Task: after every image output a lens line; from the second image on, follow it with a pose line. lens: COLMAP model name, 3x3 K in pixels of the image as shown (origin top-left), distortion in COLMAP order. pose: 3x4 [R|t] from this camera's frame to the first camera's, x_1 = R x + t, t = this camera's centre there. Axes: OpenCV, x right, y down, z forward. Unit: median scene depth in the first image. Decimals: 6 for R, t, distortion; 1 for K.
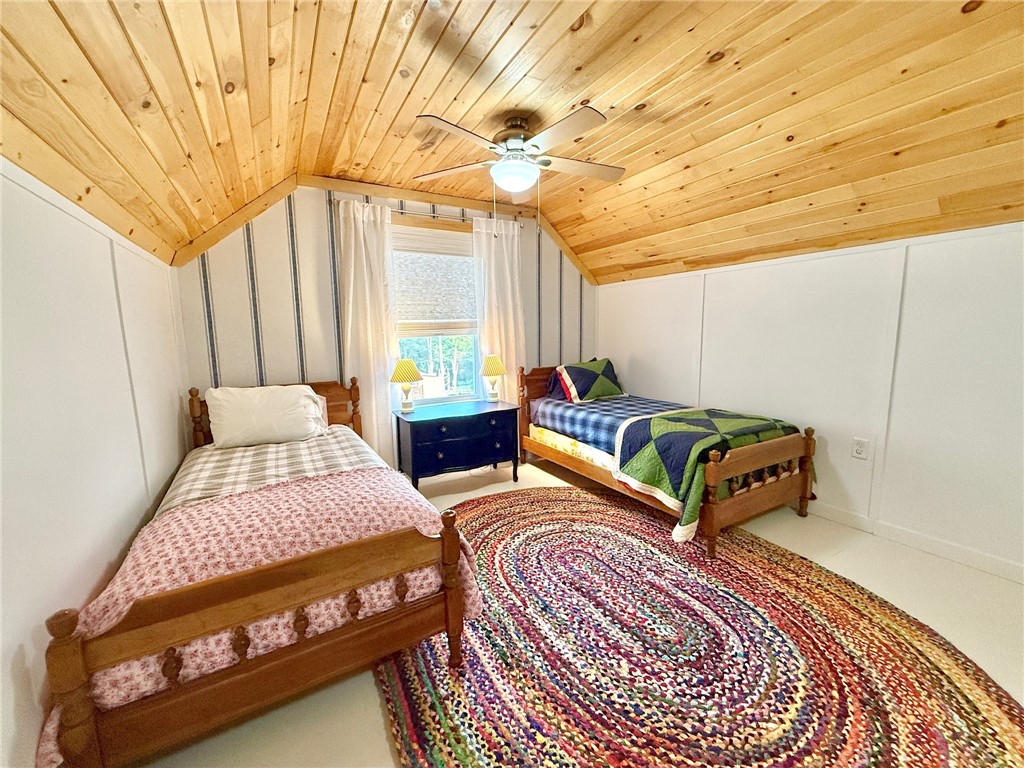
lens RADIAL K [[407.9, 0, 509.3], [0, 407.9, 383.9], [0, 0, 1]] dist [0.000221, 0.000077]
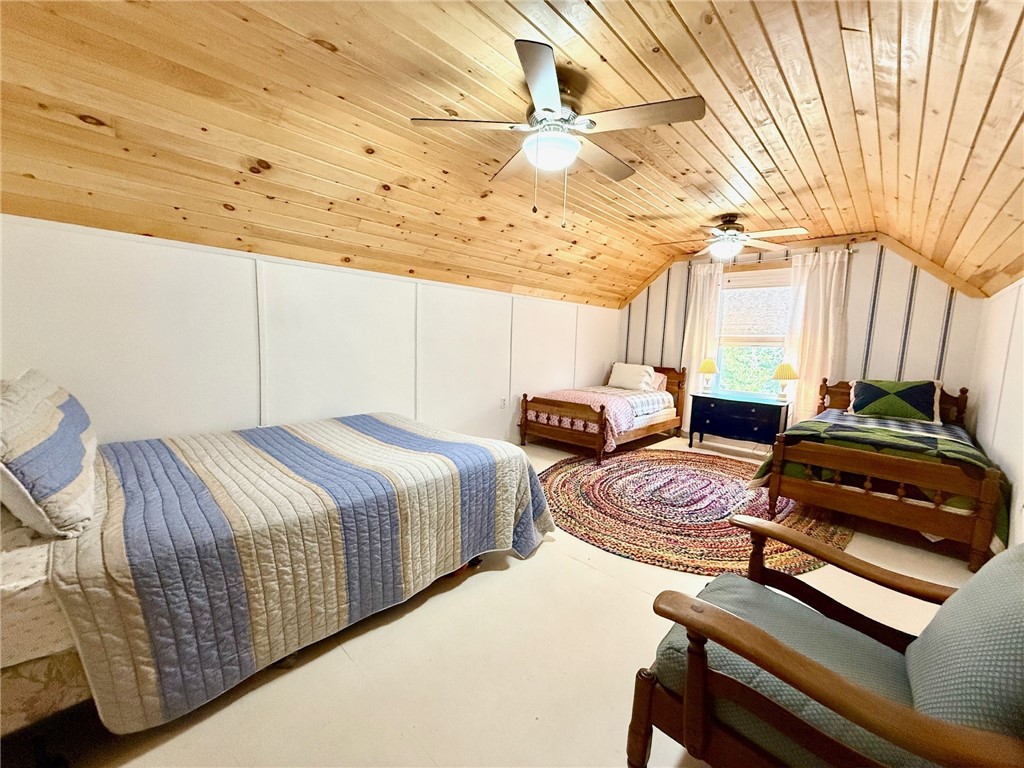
lens RADIAL K [[407.9, 0, 509.3], [0, 407.9, 383.9], [0, 0, 1]] dist [0.000221, 0.000077]
pose [[0.288637, 0.135373, -0.947820, 1.448281], [-0.159693, 0.982894, 0.091751, 0.016889], [0.944027, 0.124878, 0.305317, -0.277651]]
